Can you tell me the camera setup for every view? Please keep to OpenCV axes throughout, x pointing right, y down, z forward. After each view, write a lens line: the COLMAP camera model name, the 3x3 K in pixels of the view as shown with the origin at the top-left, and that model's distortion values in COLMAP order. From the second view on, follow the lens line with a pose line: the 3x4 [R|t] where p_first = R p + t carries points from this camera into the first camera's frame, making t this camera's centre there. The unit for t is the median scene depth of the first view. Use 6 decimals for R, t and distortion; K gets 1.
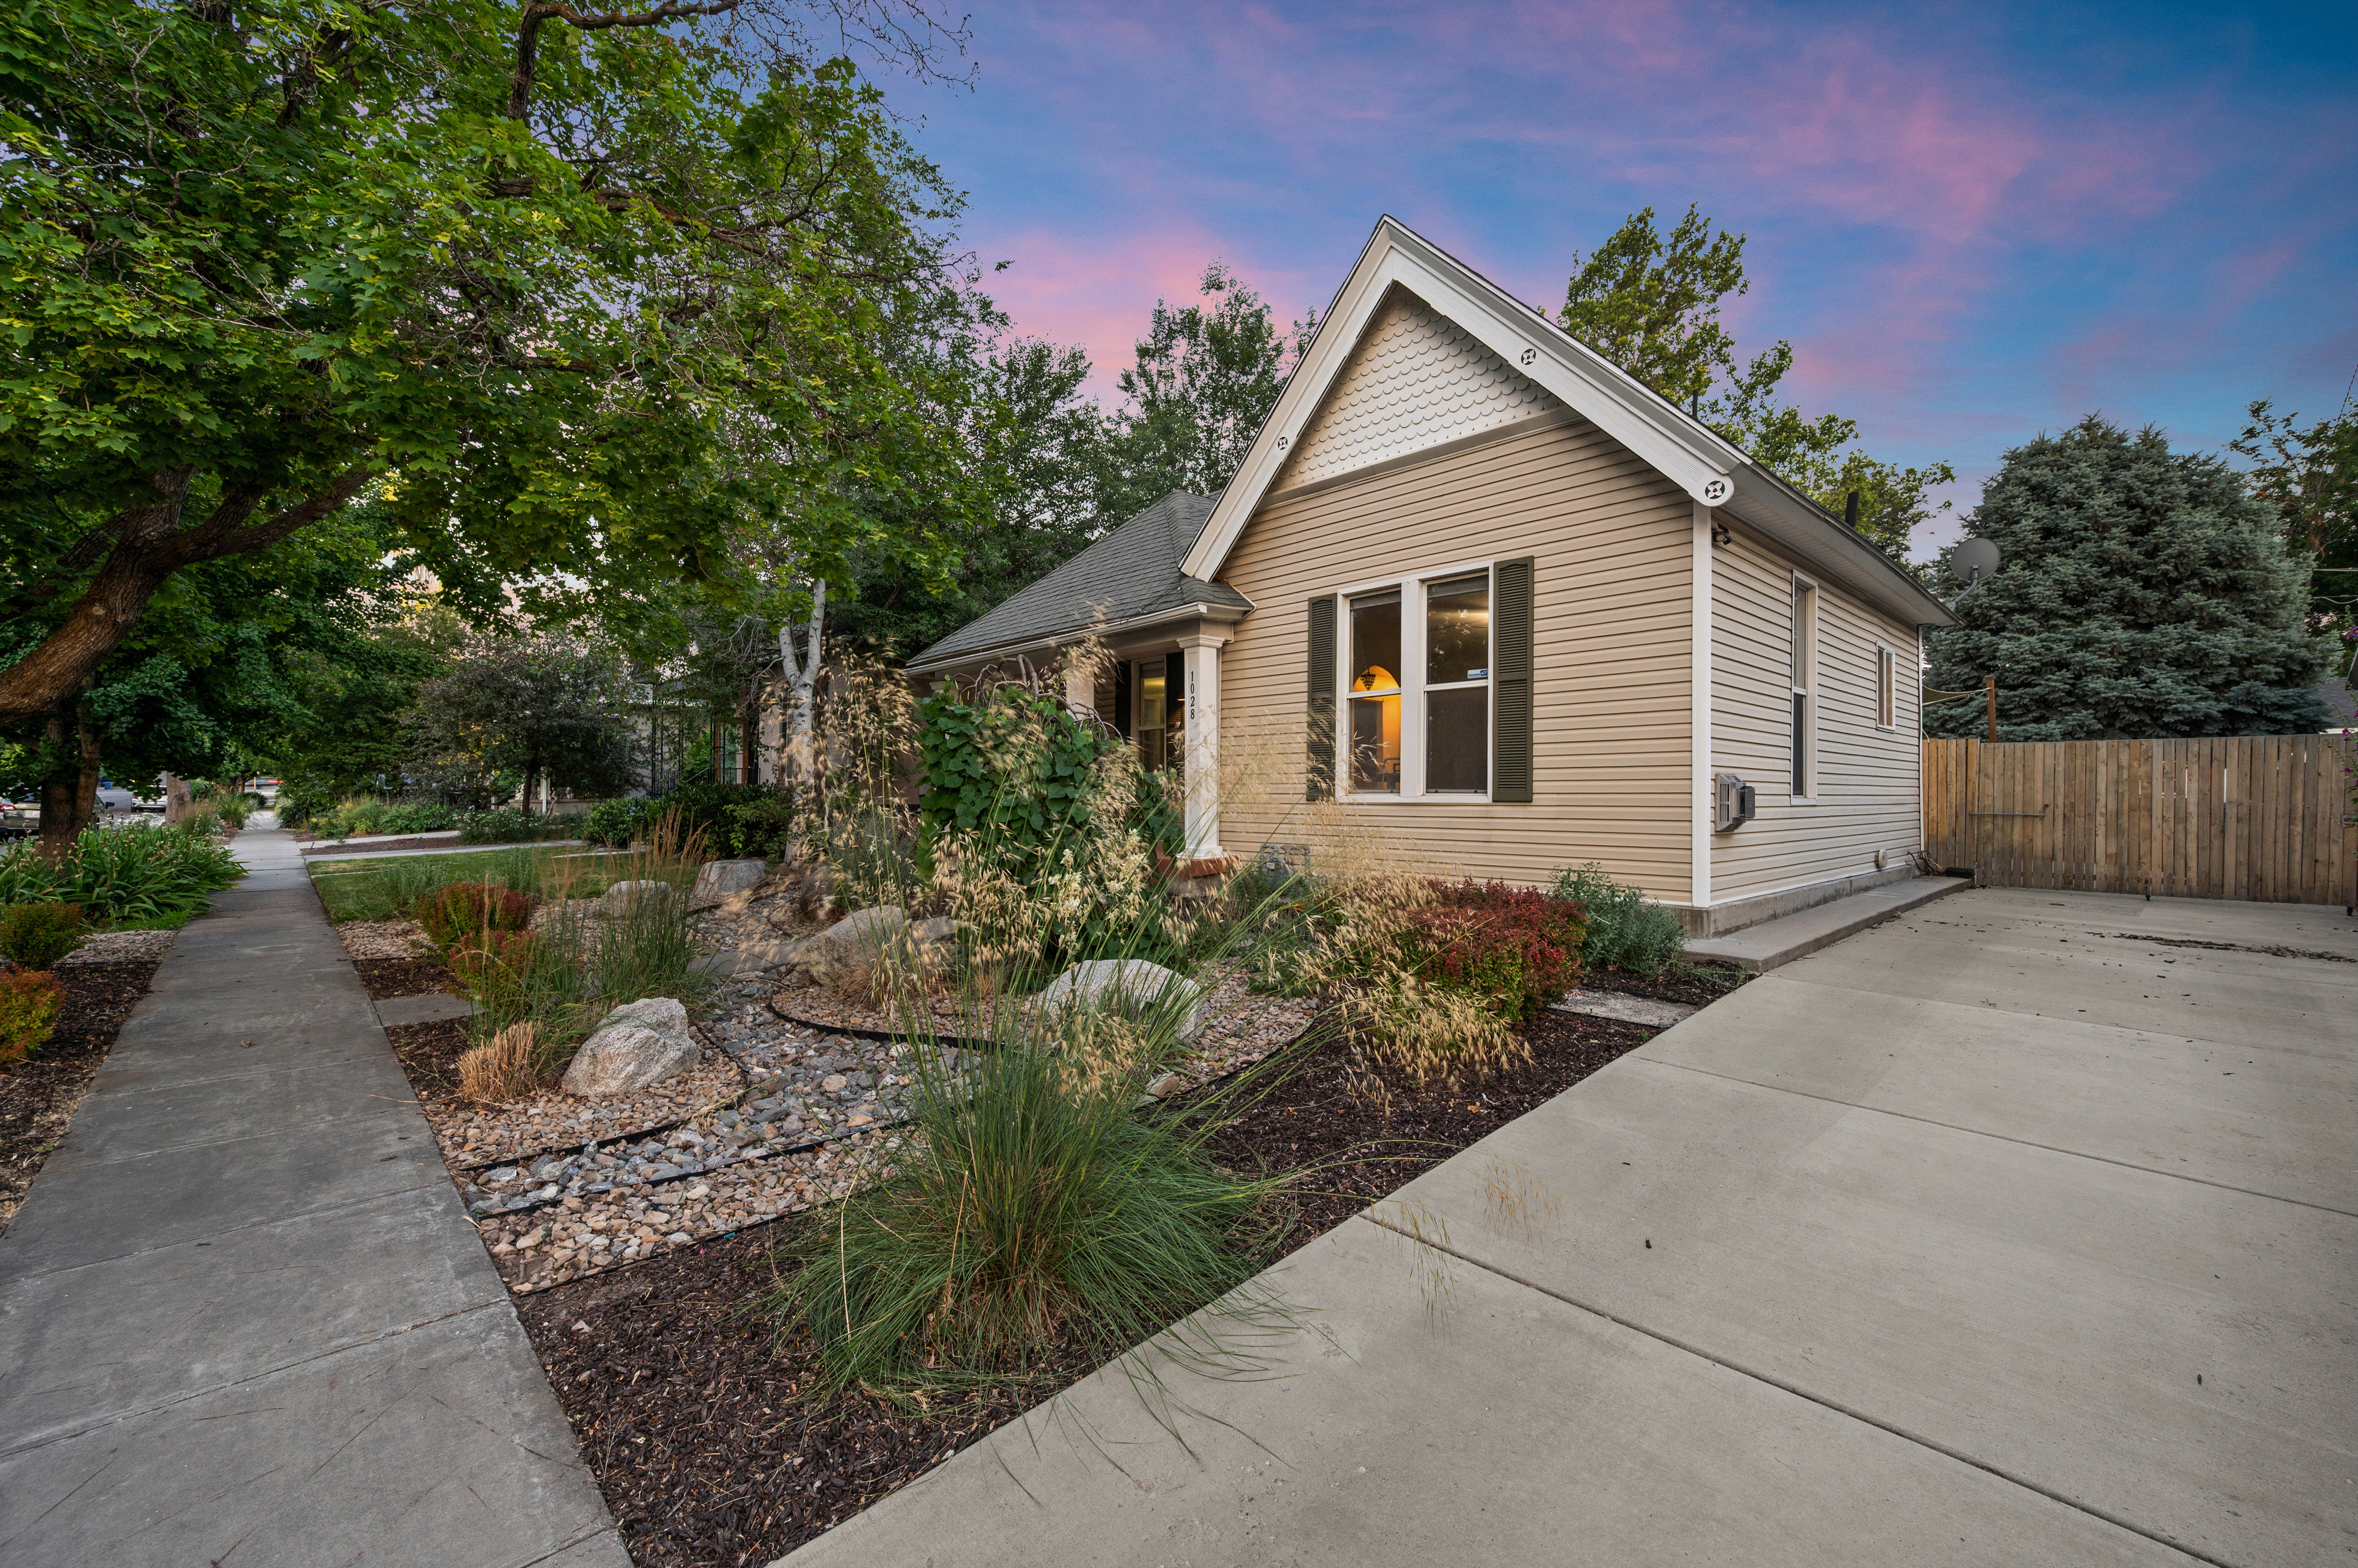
lens RADIAL K [[962.0, 0, 1185.3], [0, 962.0, 796.7], [0, 0, 1]] dist [0.000392, -0.000307]
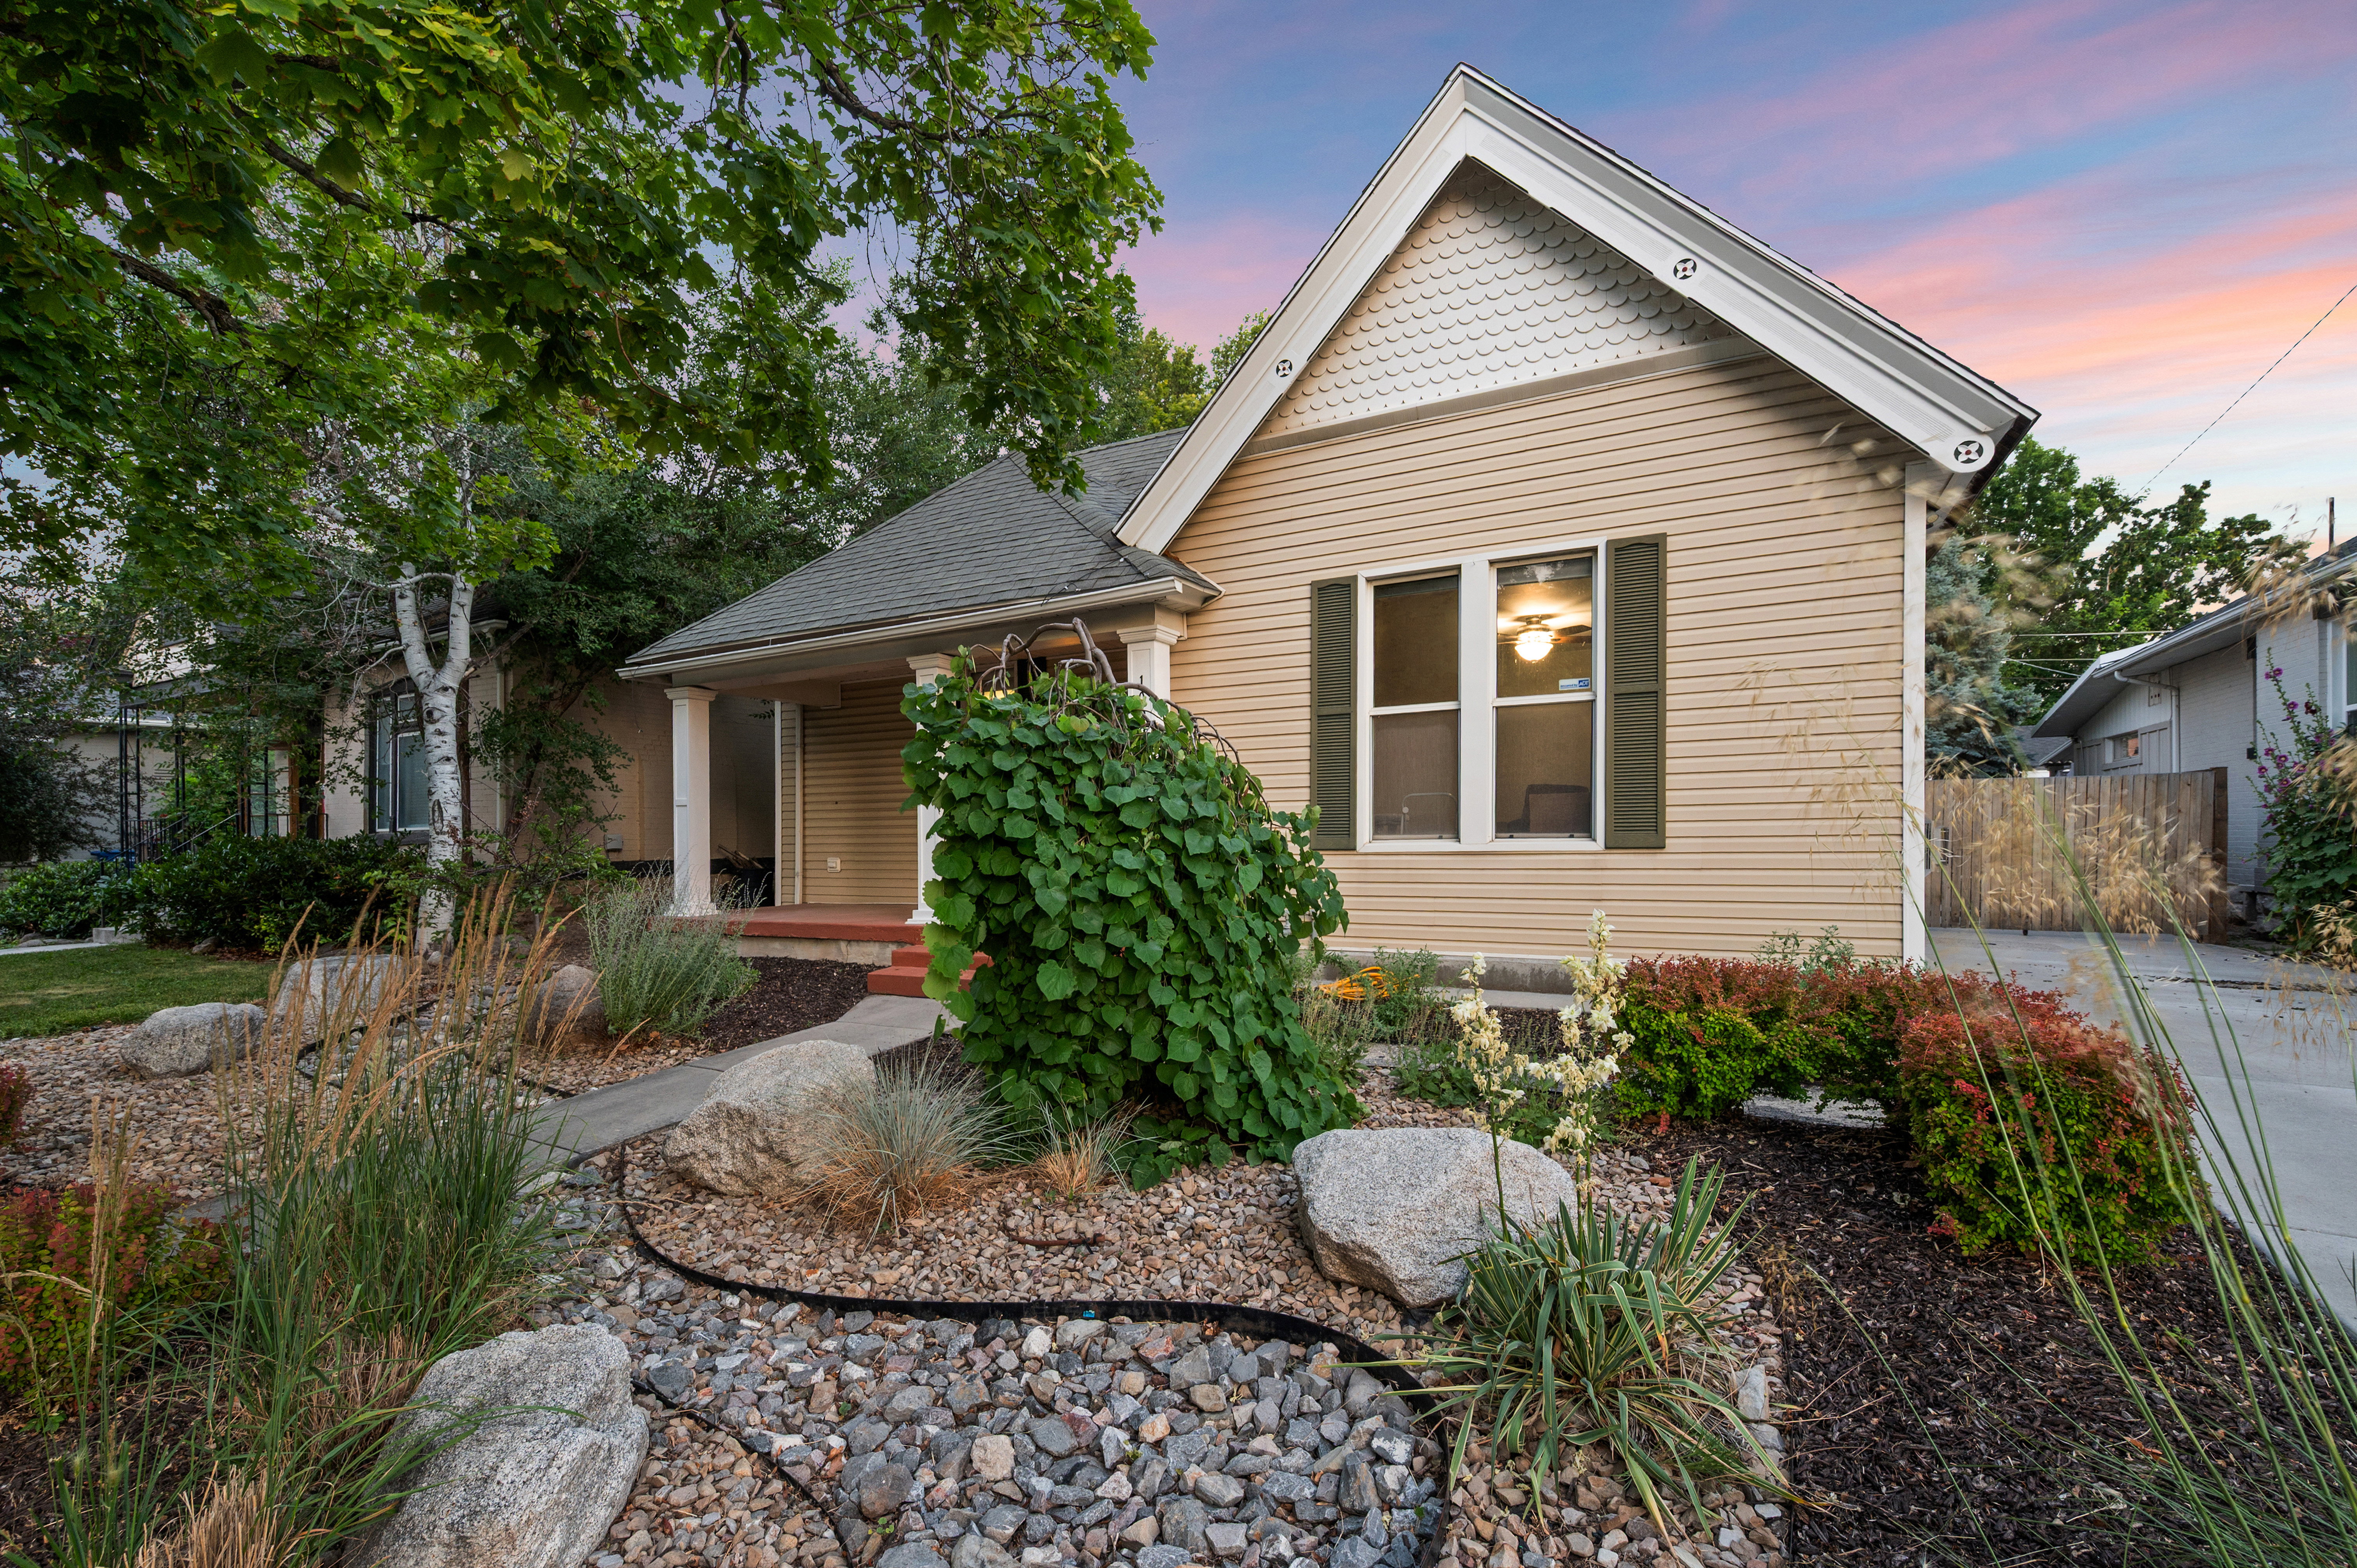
lens RADIAL K [[1035.0, 0, 1165.3], [0, 1035.0, 863.0], [0, 0, 1]] dist [-0.003814, -0.000190]
pose [[0.951223, -0.019587, 0.307883, -0.260437], [0.013836, 0.999687, 0.020852, -0.005242], [-0.308195, -0.015575, 0.951196, 0.290337]]
